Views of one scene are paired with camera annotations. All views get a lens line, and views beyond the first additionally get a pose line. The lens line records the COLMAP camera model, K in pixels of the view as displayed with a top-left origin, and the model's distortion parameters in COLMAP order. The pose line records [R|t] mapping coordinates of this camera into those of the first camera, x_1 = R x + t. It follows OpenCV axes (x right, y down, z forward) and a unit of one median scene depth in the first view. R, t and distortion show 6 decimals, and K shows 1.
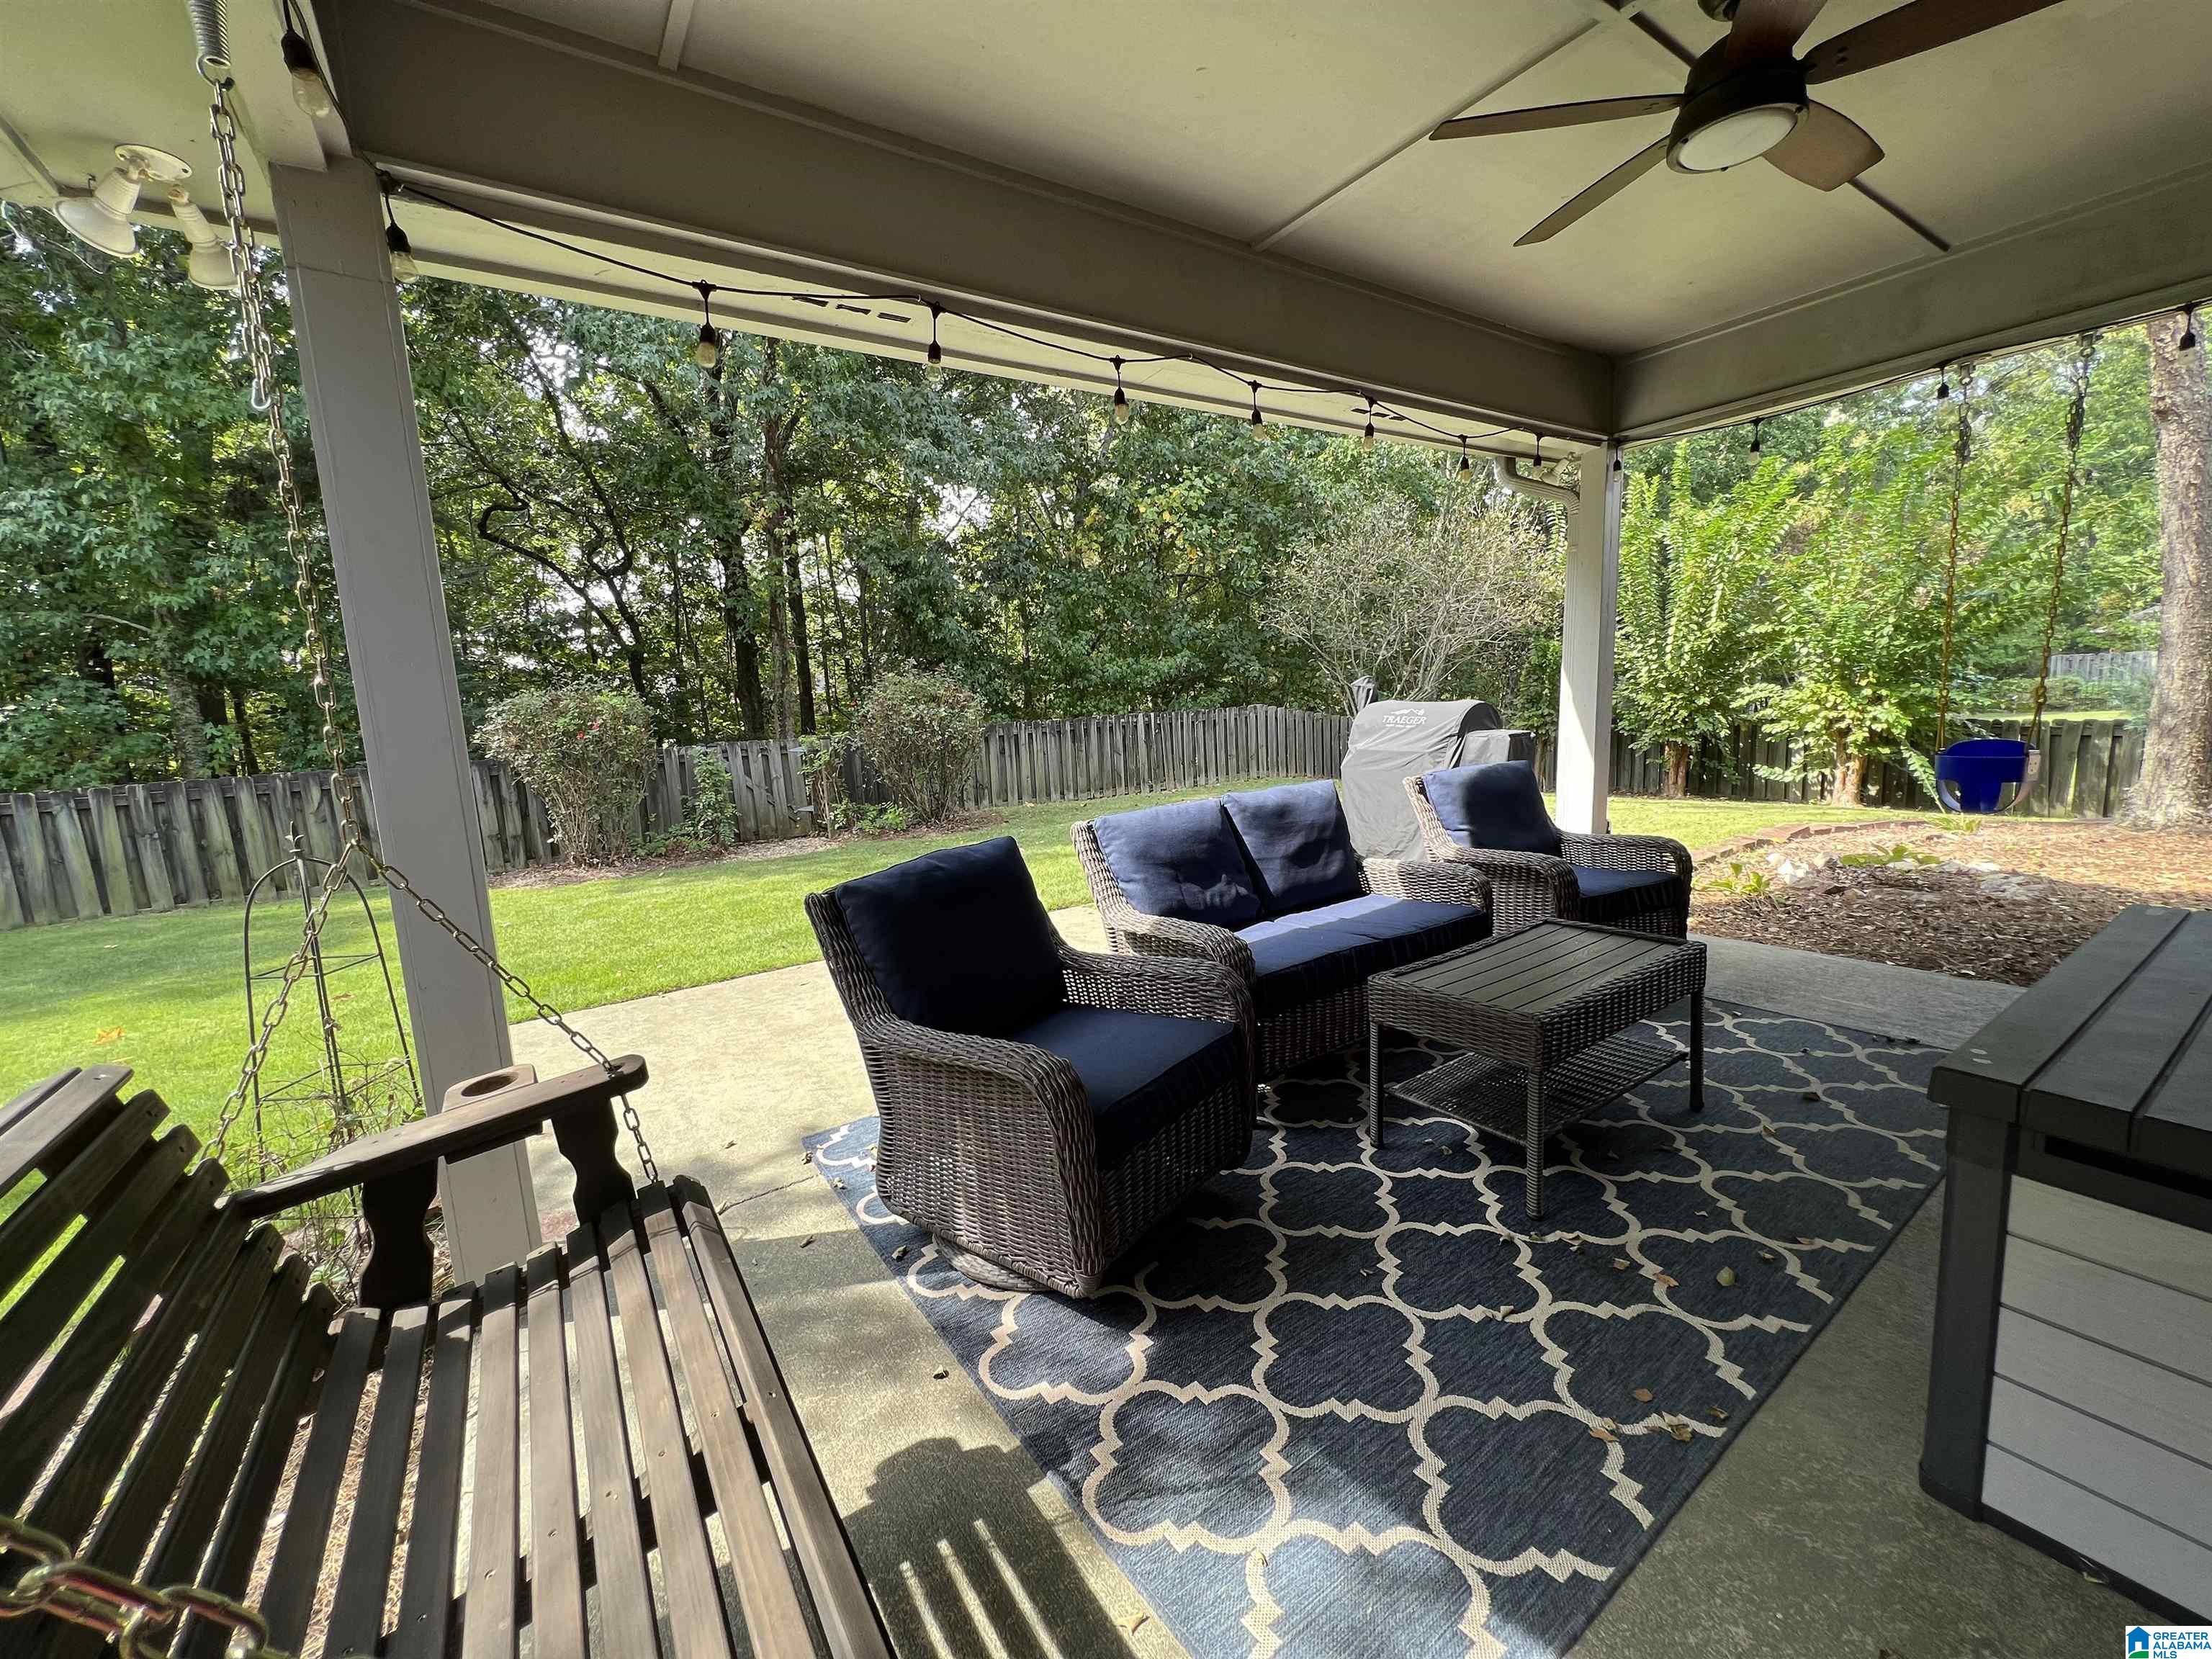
lens RADIAL K [[888.9, 0, 1106.8], [0, 888.9, 825.8], [0, 0, 1]] dist [0.001500, -0.000390]
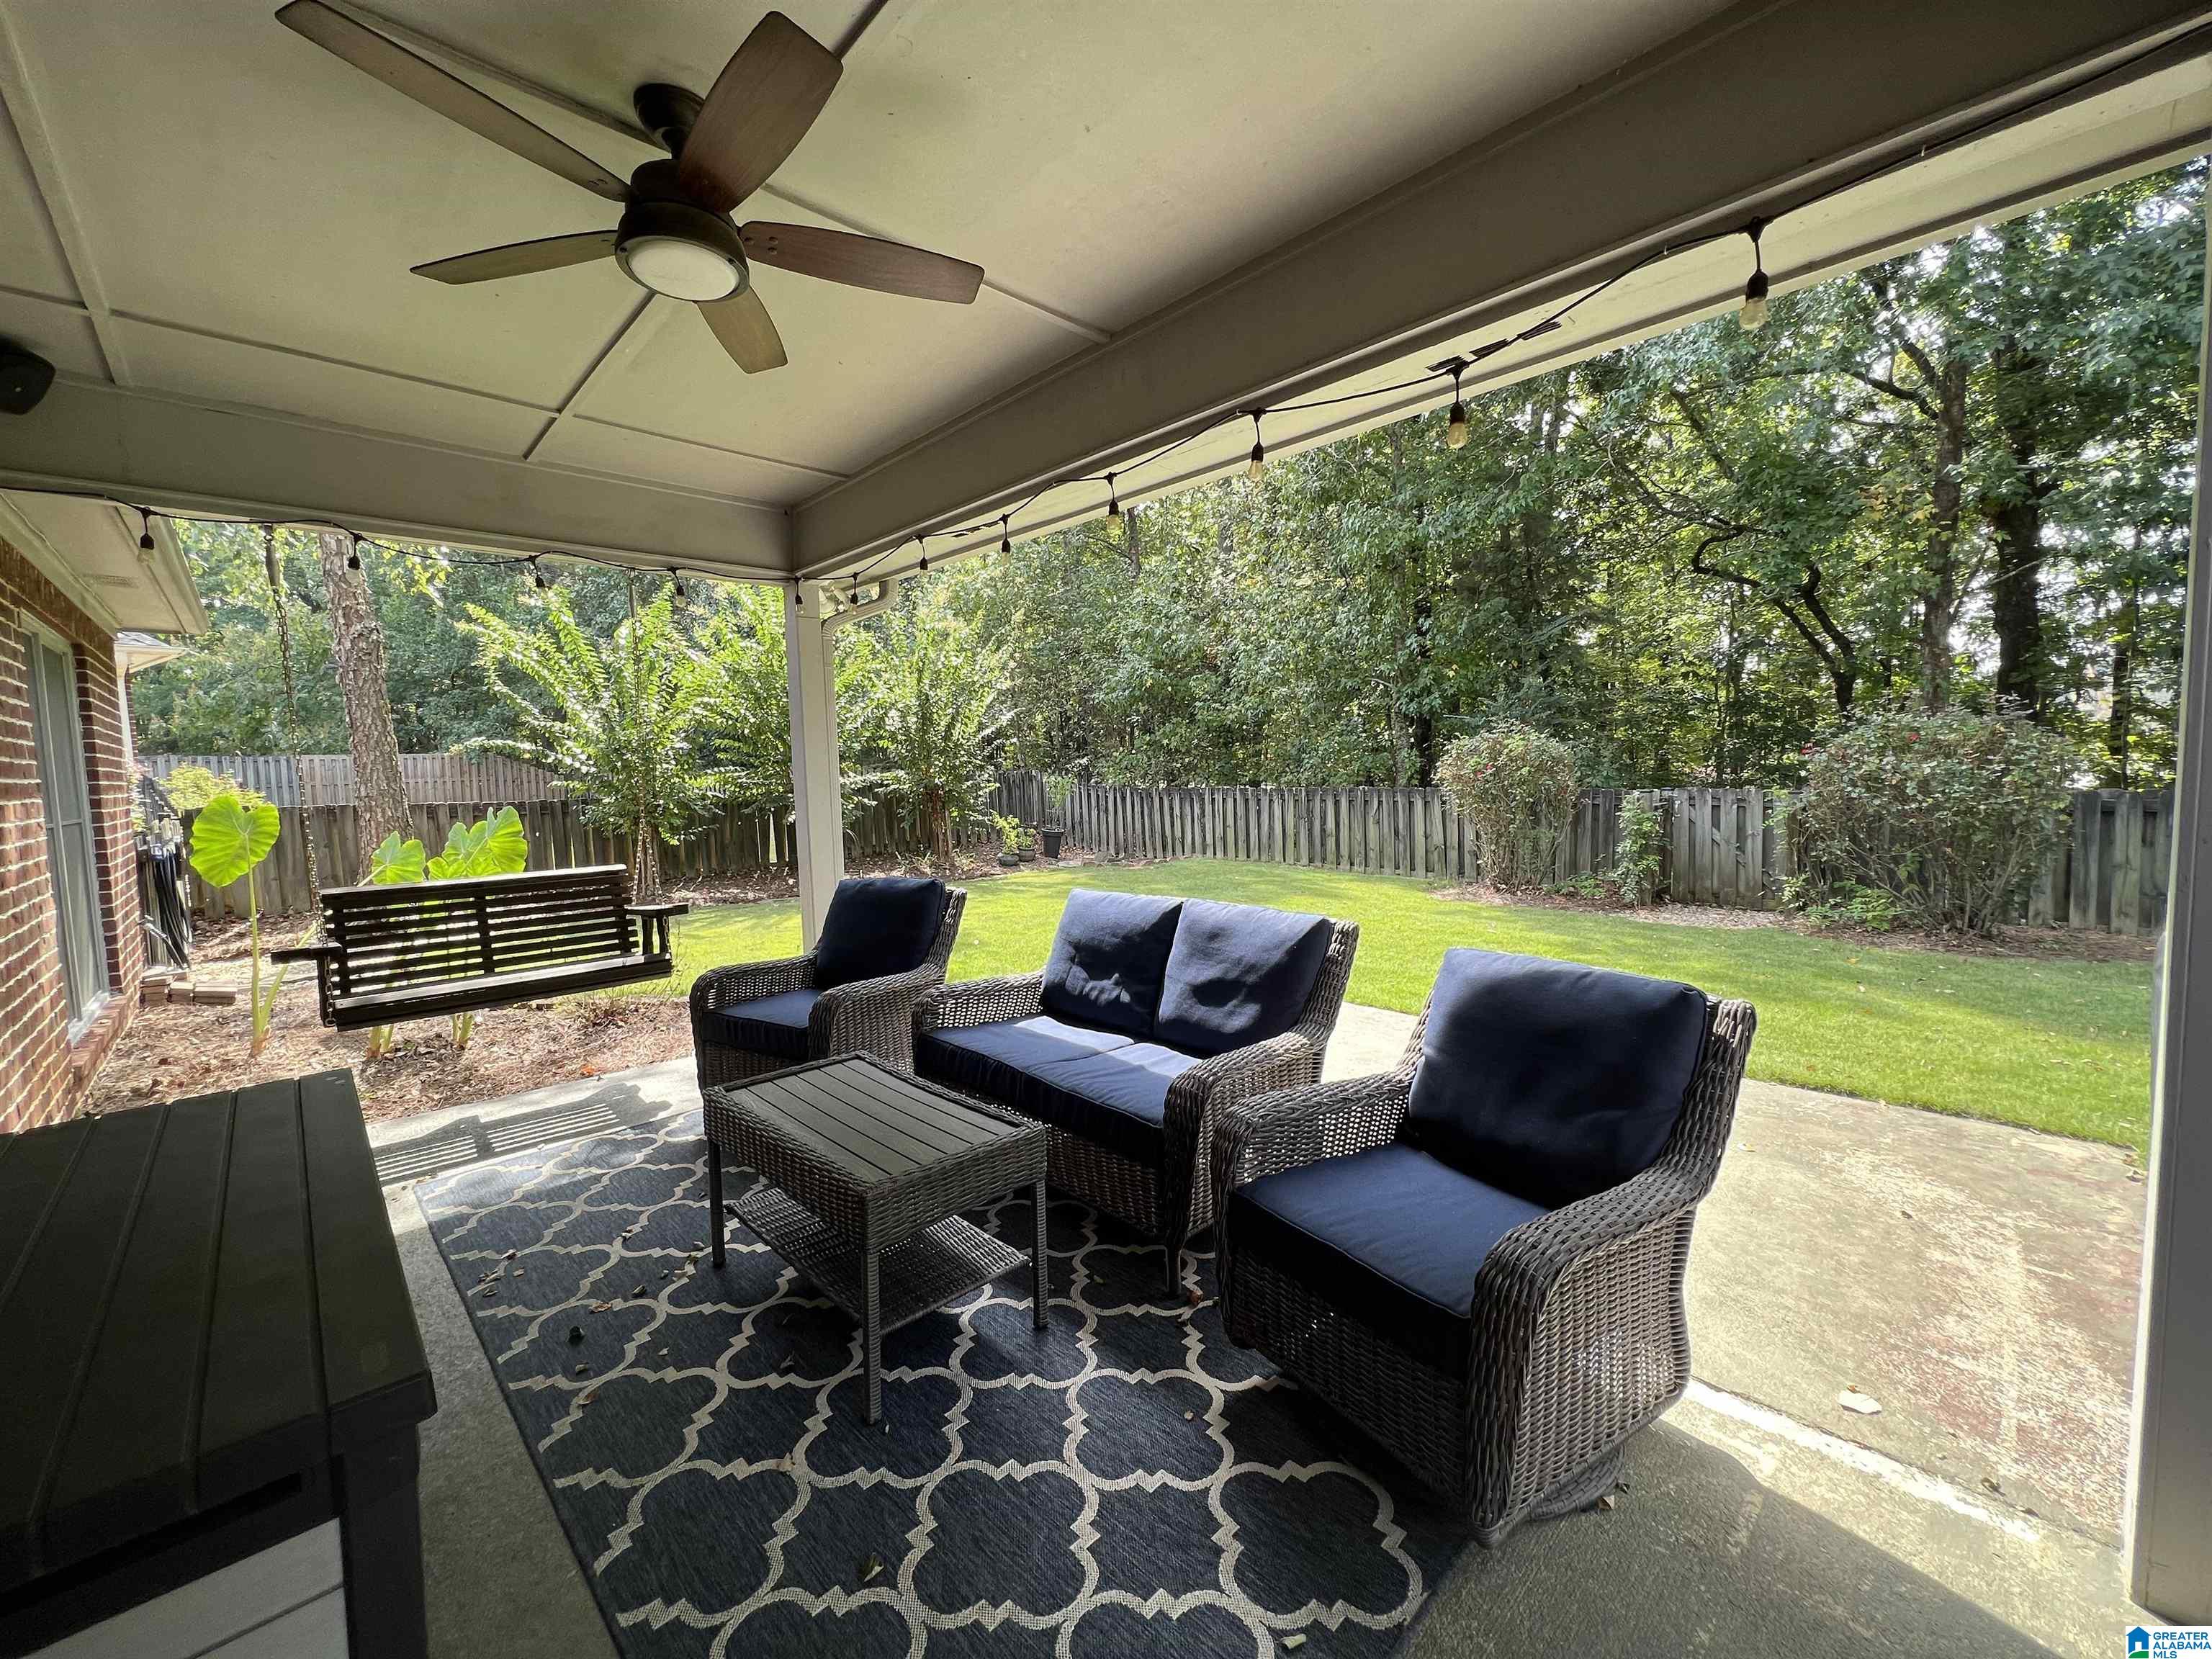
lens RADIAL K [[886.4, 0, 1112.8], [0, 886.4, 845.9], [0, 0, 1]] dist [0.031445, 0.000024]
pose [[0.162999, 0.140494, -0.976572, 1.144801], [-0.129784, 0.984262, 0.119938, -0.216402], [0.978053, 0.107194, 0.178668, 0.860459]]
